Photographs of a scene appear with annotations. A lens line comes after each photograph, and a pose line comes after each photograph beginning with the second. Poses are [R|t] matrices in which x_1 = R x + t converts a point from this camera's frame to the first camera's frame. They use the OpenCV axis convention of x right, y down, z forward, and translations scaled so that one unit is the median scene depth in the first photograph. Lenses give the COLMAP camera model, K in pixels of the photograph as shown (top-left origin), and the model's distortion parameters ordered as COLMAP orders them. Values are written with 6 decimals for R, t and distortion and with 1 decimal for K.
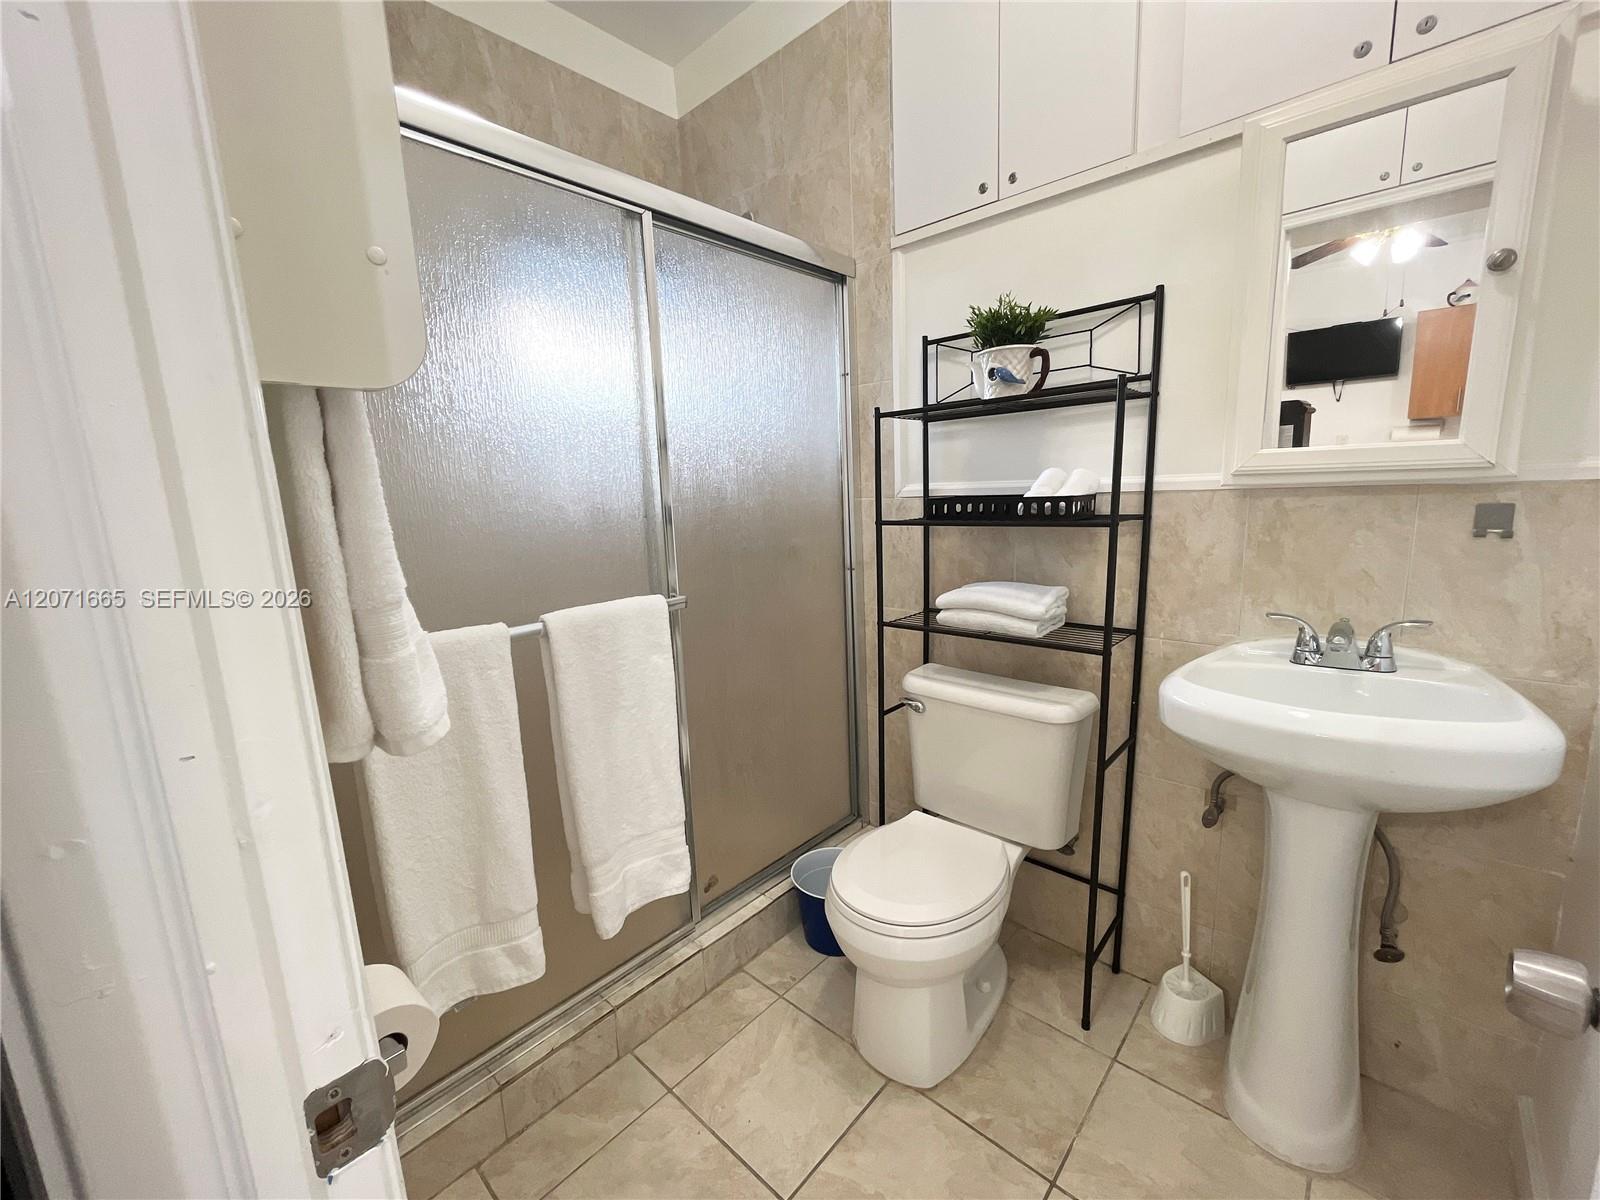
lens RADIAL K [[651.5, 0, 801.6], [0, 651.5, 598.3], [0, 0, 1]] dist [-0.004405, 0.000355]
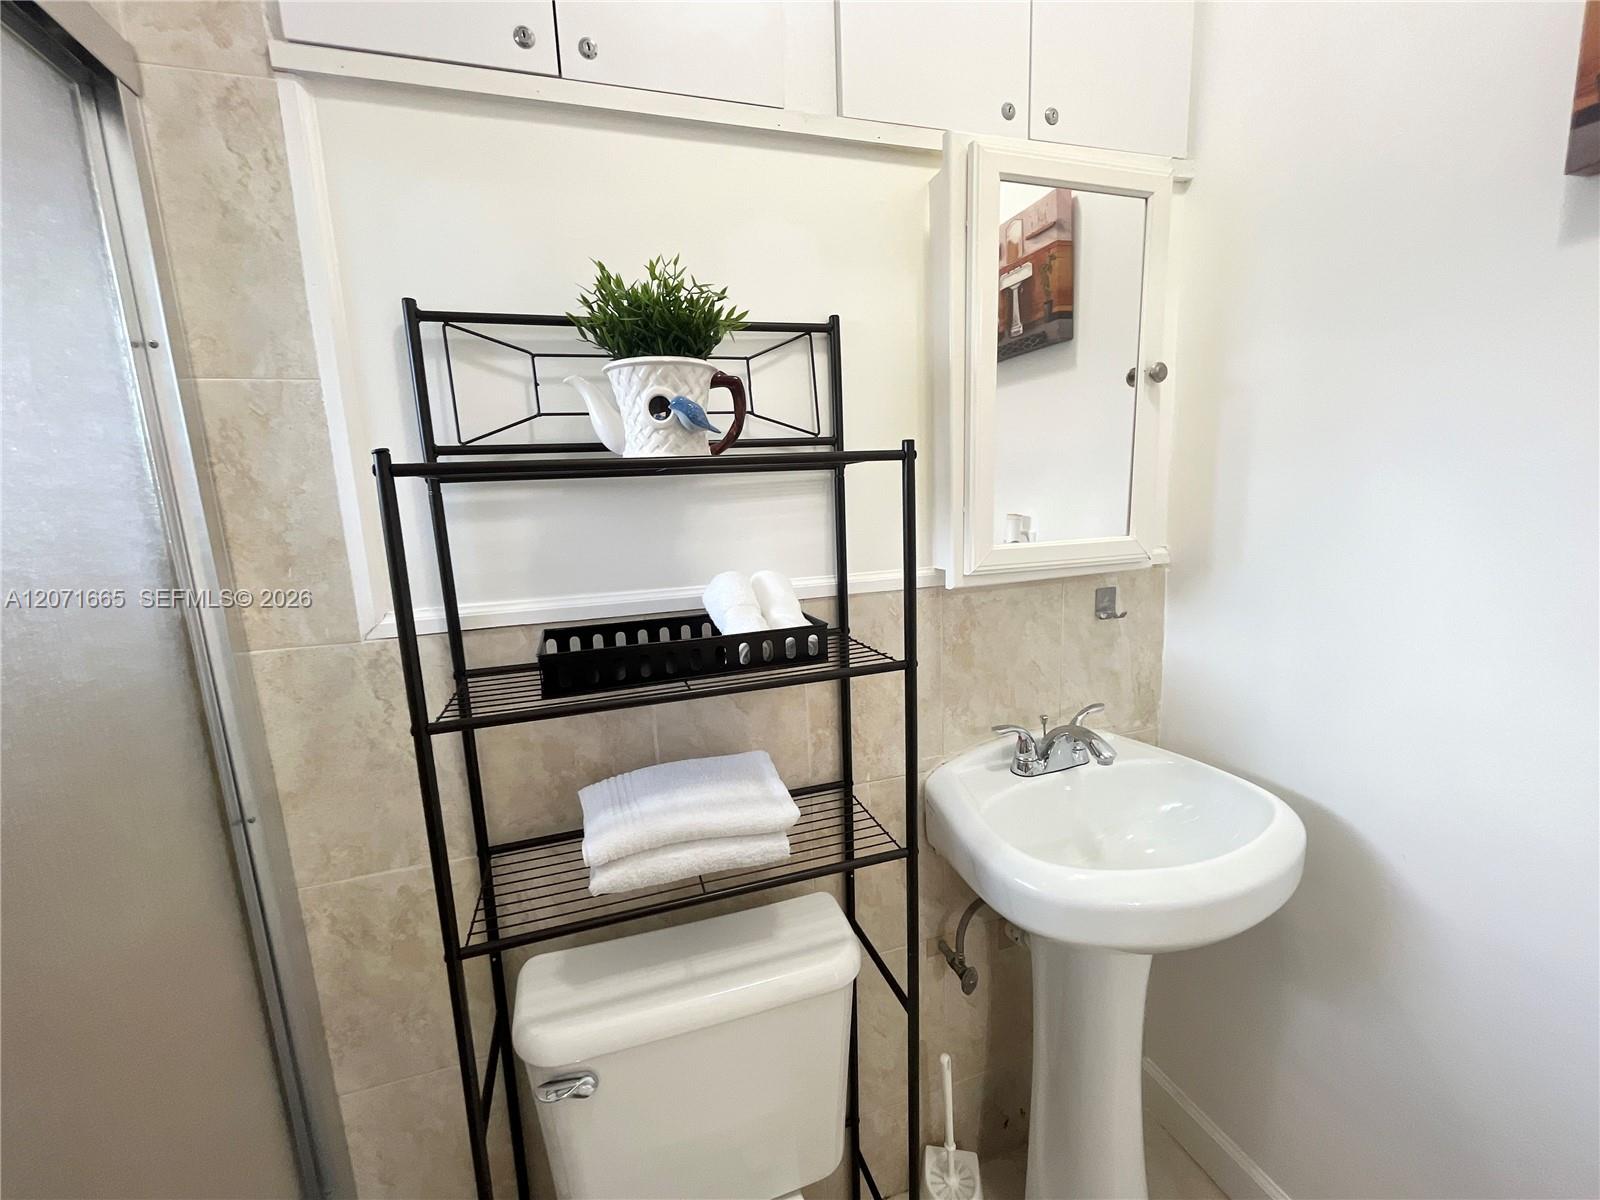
lens RADIAL K [[651.5, 0, 794.0], [0, 651.5, 603.5], [0, 0, 1]] dist [-0.004405, 0.000355]
pose [[0.495584, -0.128053, 0.859068, -0.113161], [0.168008, 0.984525, 0.049832, -0.187208], [-0.852156, 0.119634, 0.509429, 0.626921]]
